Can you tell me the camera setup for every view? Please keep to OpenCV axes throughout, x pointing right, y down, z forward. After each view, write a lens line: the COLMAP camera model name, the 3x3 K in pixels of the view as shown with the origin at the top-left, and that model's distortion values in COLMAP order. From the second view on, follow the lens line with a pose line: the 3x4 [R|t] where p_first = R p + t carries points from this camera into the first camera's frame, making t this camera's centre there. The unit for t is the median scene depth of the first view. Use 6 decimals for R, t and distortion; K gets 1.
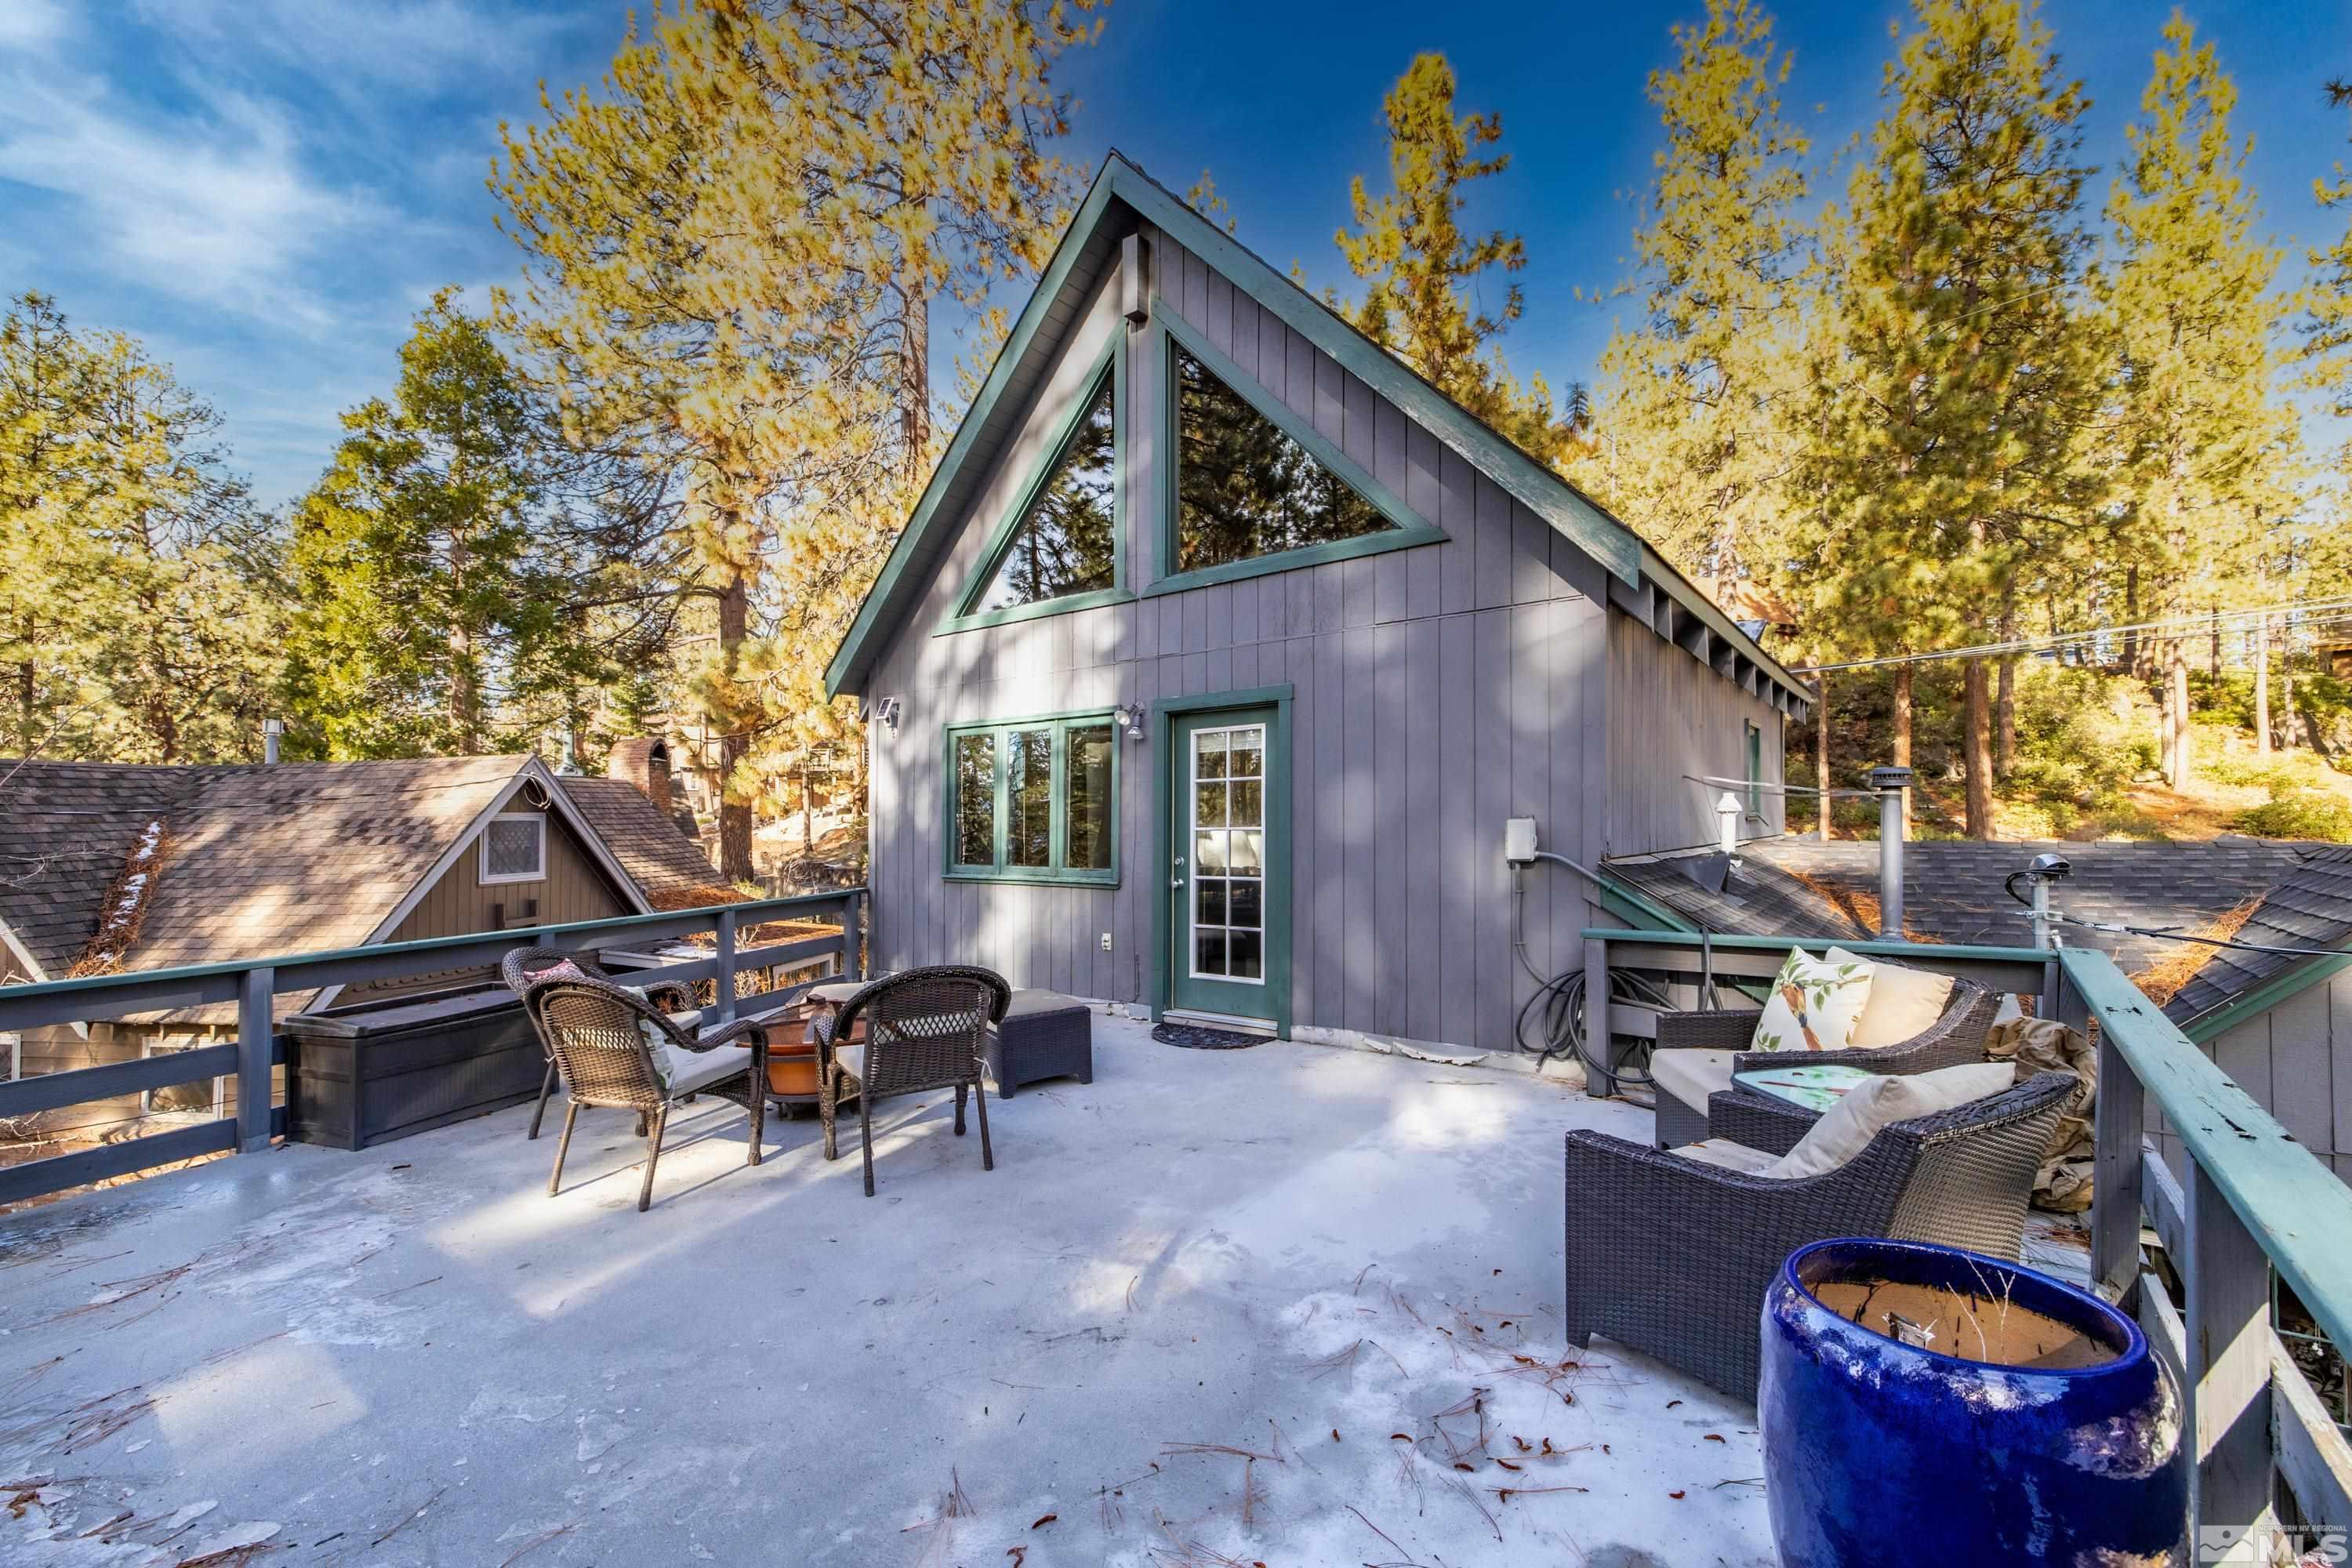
lens RADIAL K [[1008.3, 0, 1176.1], [0, 1008.3, 823.7], [0, 0, 1]] dist [-0.000094, -0.000038]
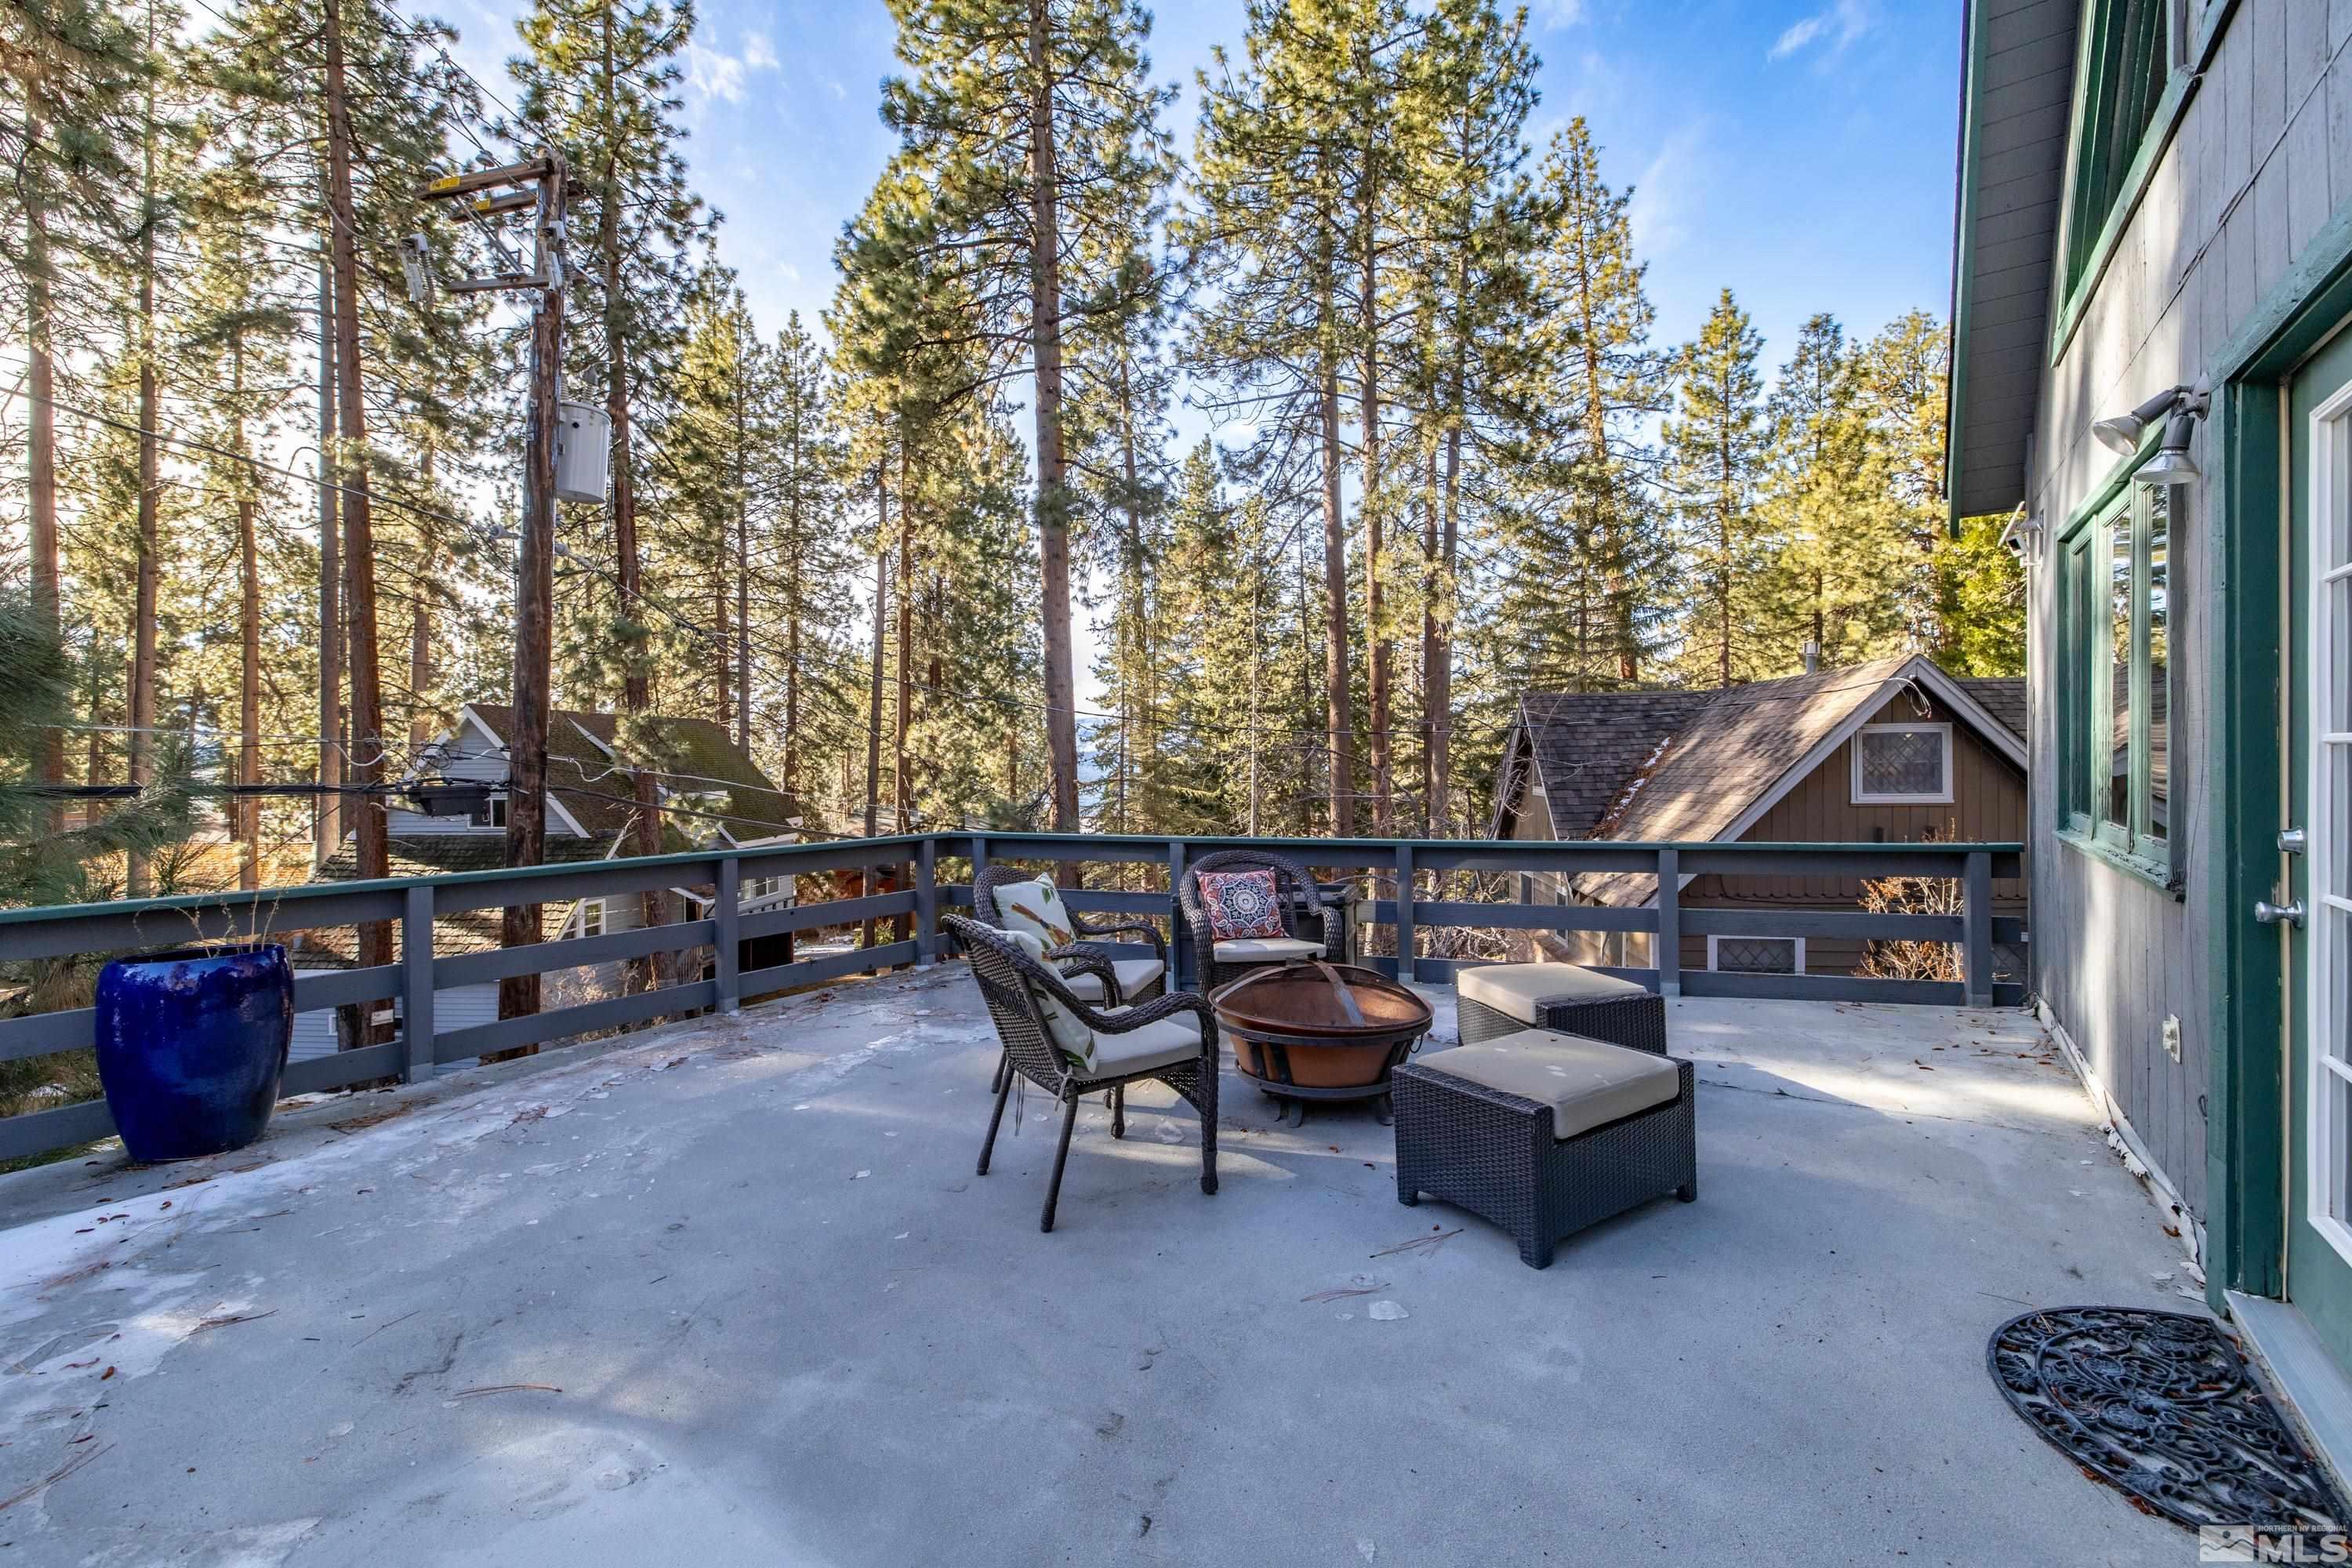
lens RADIAL K [[985.8, 0, 1175.9], [0, 985.8, 742.1], [0, 0, 1]] dist [-0.000328, -0.000057]
pose [[0.044601, -0.000079, -0.999005, 0.299749], [0.003476, 0.999994, 0.000076, 0.004207], [0.998999, -0.003476, 0.044601, 0.640328]]
